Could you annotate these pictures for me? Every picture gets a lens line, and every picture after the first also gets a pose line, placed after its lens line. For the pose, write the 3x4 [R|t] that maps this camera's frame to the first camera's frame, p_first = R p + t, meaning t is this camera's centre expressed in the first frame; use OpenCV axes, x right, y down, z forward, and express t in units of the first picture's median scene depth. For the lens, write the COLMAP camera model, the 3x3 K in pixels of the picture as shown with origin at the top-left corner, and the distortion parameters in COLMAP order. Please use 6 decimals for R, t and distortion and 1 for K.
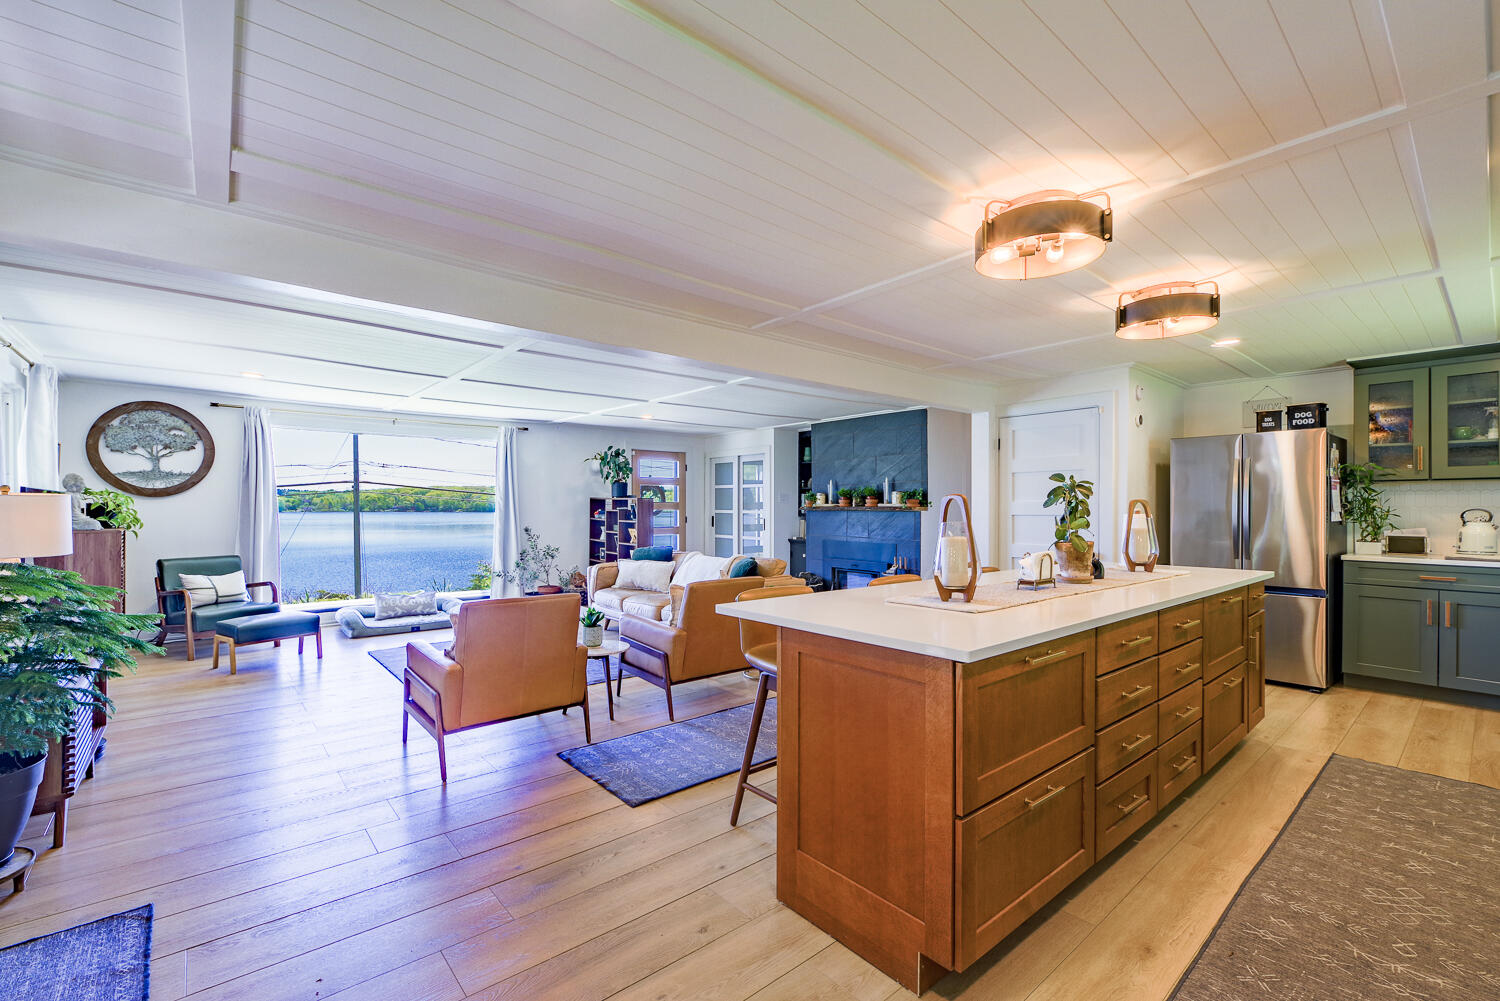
lens RADIAL K [[653.7, 0, 744.8], [0, 653.7, 505.0], [0, 0, 1]] dist [-0.001906, -0.000272]
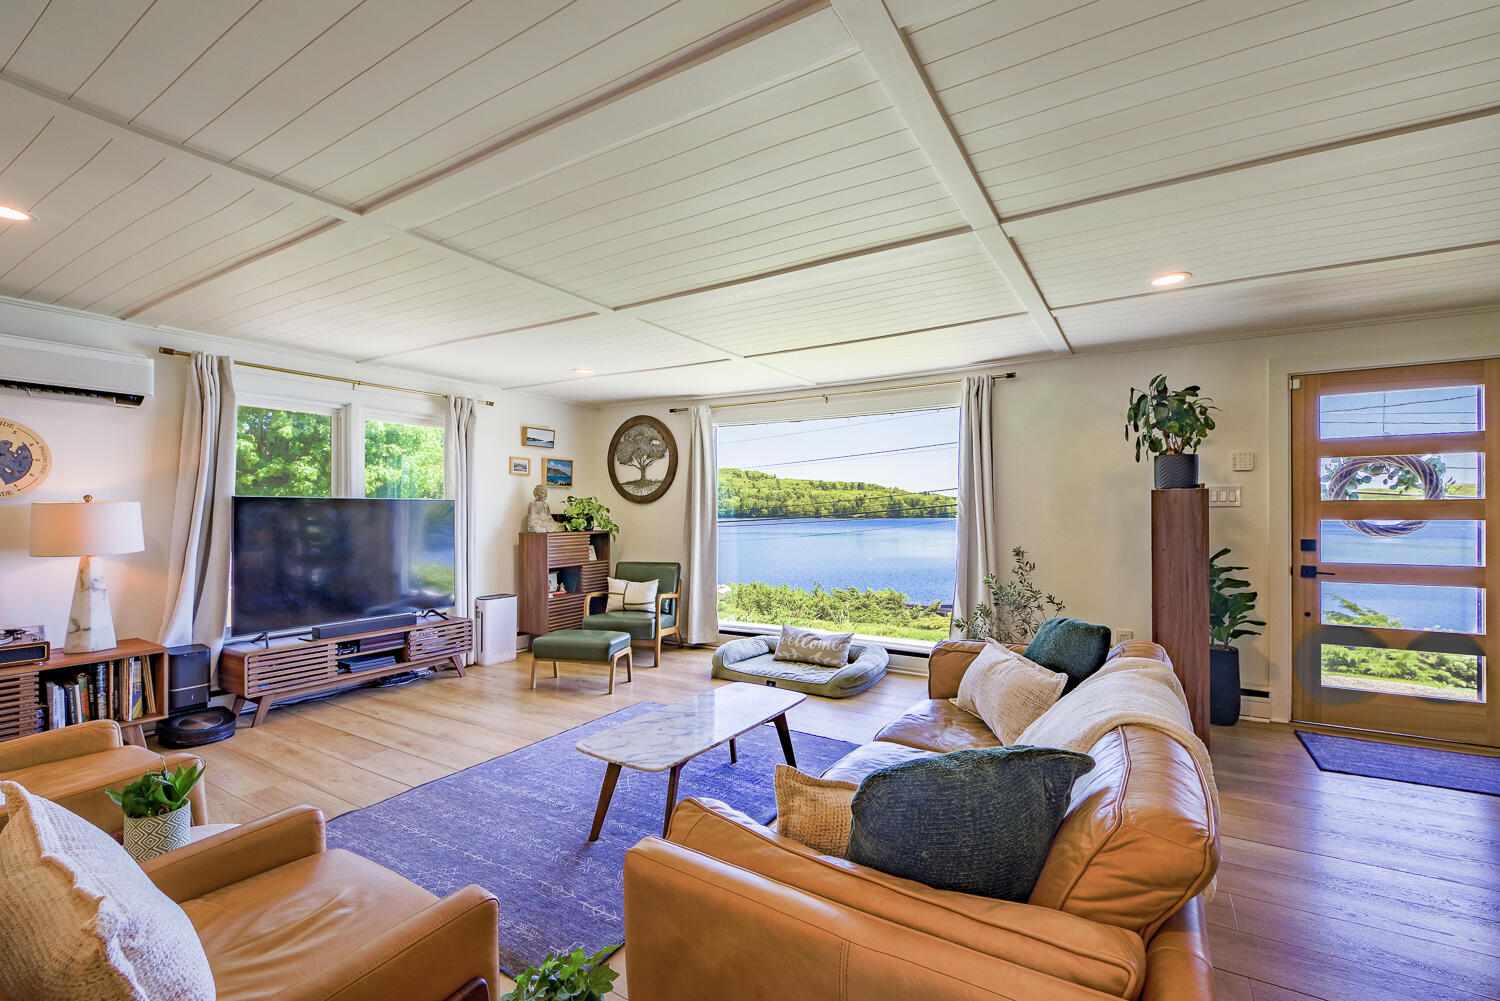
lens RADIAL K [[653.7, 0, 750.4], [0, 653.7, 504.4], [0, 0, 1]] dist [-0.001906, -0.000272]
pose [[0.306397, -0.008877, -0.951862, 0.159164], [0.005830, 0.999955, -0.007449, -0.001293], [0.951886, -0.003267, 0.306435, 0.713325]]
